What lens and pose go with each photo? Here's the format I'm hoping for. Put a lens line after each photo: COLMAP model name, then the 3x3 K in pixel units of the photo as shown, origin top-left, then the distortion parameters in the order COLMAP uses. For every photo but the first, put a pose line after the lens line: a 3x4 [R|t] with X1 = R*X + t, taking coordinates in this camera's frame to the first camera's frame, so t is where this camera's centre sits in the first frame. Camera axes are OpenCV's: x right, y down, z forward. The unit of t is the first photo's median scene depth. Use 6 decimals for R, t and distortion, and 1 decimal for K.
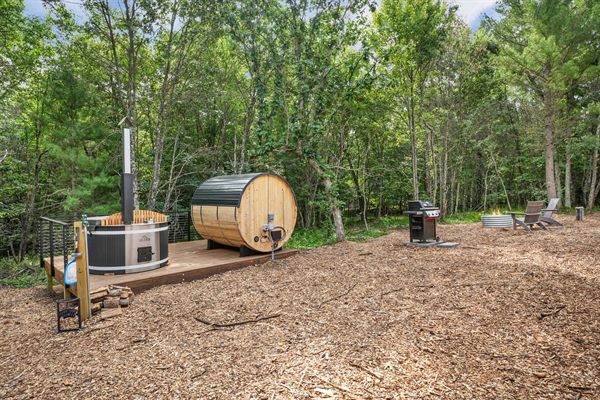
lens RADIAL K [[328.5, 0, 300.0], [0, 328.5, 200.0], [0, 0, 1]] dist [0.000263, 0.000640]
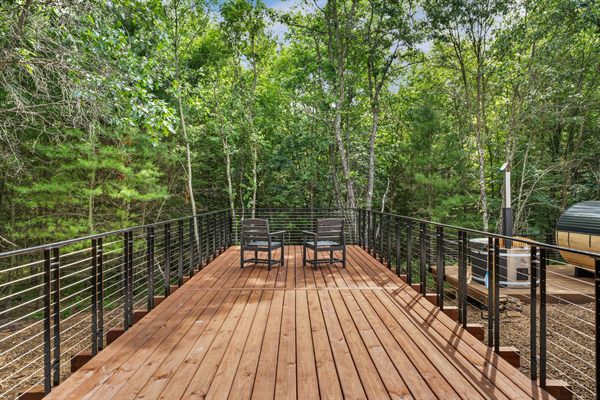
lens RADIAL K [[395.5, 0, 301.1], [0, 395.5, 200.8], [0, 0, 1]] dist [0.006893, 0.002598]
pose [[0.692970, 0.001485, -0.720965, 0.011994], [-0.006874, 0.999966, -0.004547, -0.063503], [0.720934, 0.008107, 0.692956, -0.410828]]
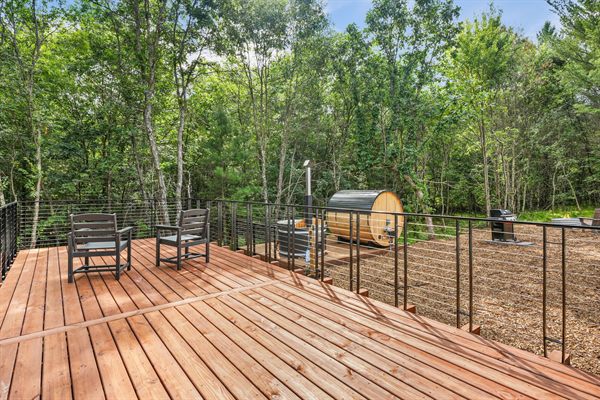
lens RADIAL K [[314.6, 0, 300.8], [0, 314.6, 188.6], [0, 0, 1]] dist [-0.002117, -0.000190]
pose [[0.987317, -0.005642, -0.158661, -0.212837], [0.002759, 0.999827, -0.018383, -0.057923], [0.158737, 0.017712, 0.987162, -0.350124]]
